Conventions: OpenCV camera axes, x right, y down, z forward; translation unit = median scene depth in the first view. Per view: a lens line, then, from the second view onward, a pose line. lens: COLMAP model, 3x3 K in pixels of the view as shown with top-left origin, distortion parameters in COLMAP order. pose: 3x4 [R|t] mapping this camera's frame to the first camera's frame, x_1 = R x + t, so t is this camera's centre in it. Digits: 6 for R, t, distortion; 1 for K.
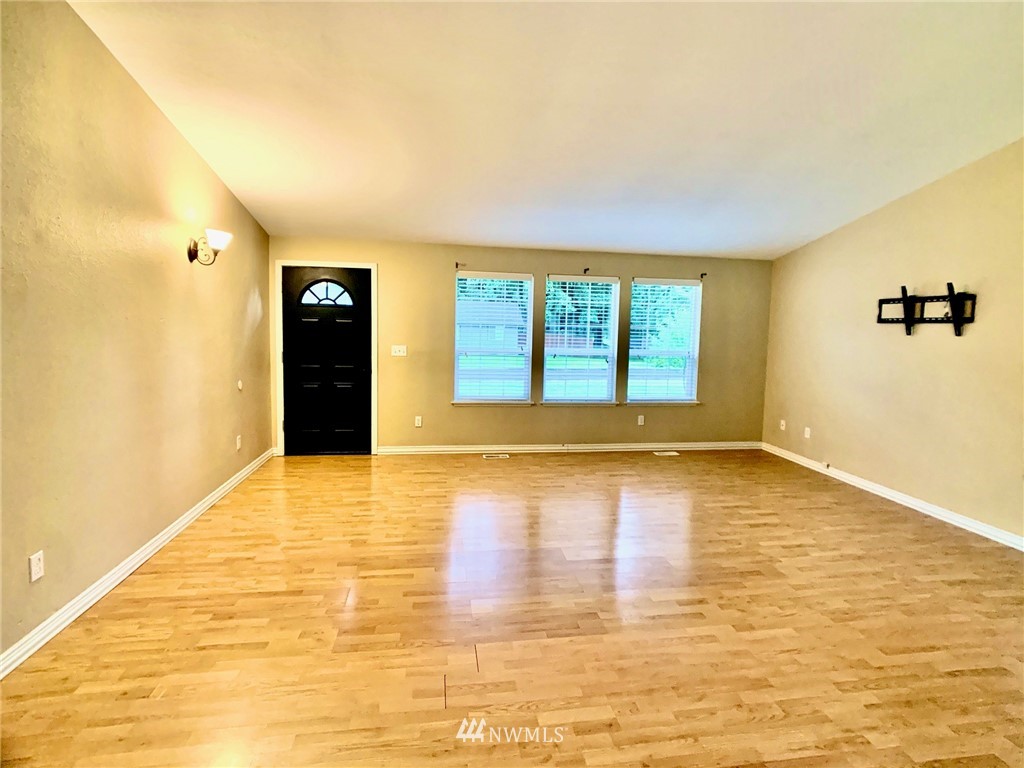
lens RADIAL K [[509.9, 0, 515.8], [0, 509.9, 365.3], [0, 0, 1]] dist [-0.042857, 0.024525]
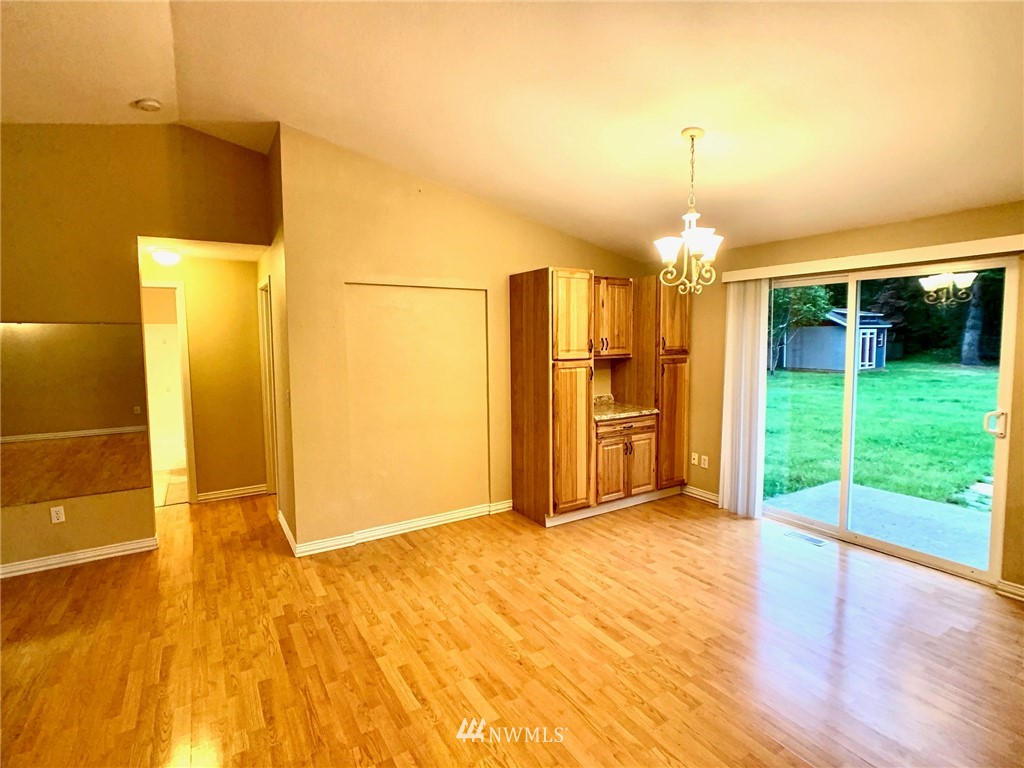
lens RADIAL K [[504.4, 0, 512.6], [0, 504.4, 372.3], [0, 0, 1]] dist [-0.008502, -0.001179]
pose [[-0.395205, -0.086999, 0.914464, -0.207266], [0.071170, 0.989613, 0.124906, -0.066053], [-0.915832, 0.114445, -0.384908, 0.394855]]
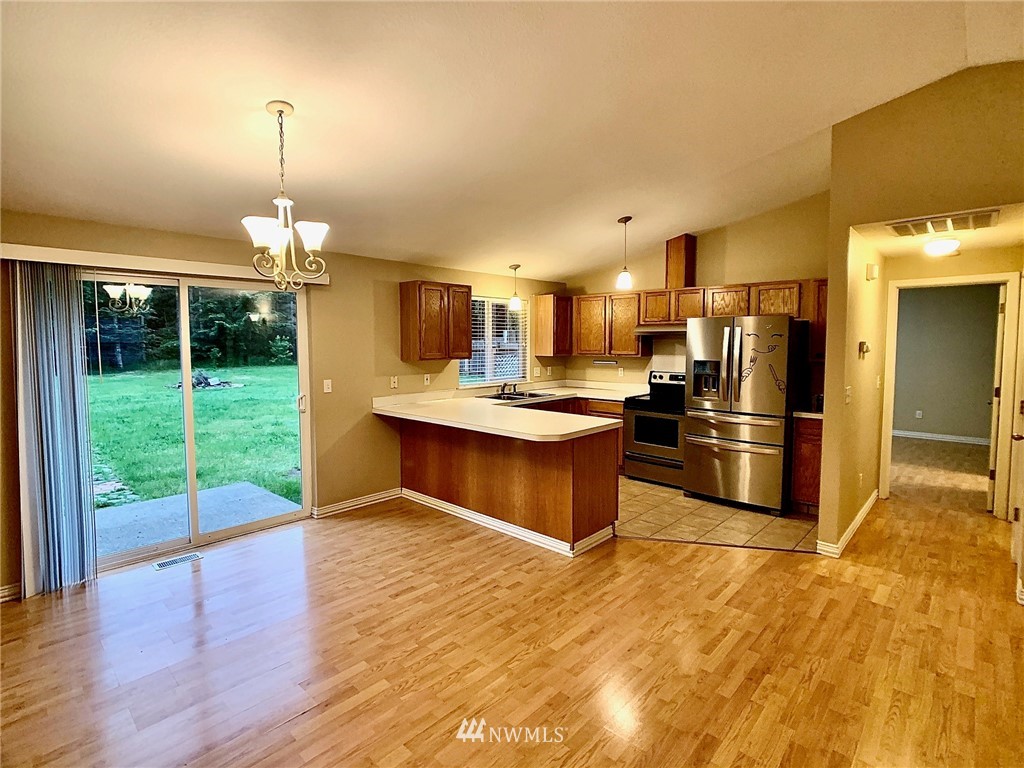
lens RADIAL K [[508.8, 0, 512.5], [0, 508.8, 373.3], [0, 0, 1]] dist [-0.029736, 0.016236]
pose [[-0.786631, 0.018663, -0.617142, 0.577924], [-0.063373, 0.991823, 0.110772, -0.053036], [0.614163, 0.126247, -0.779016, 0.570673]]
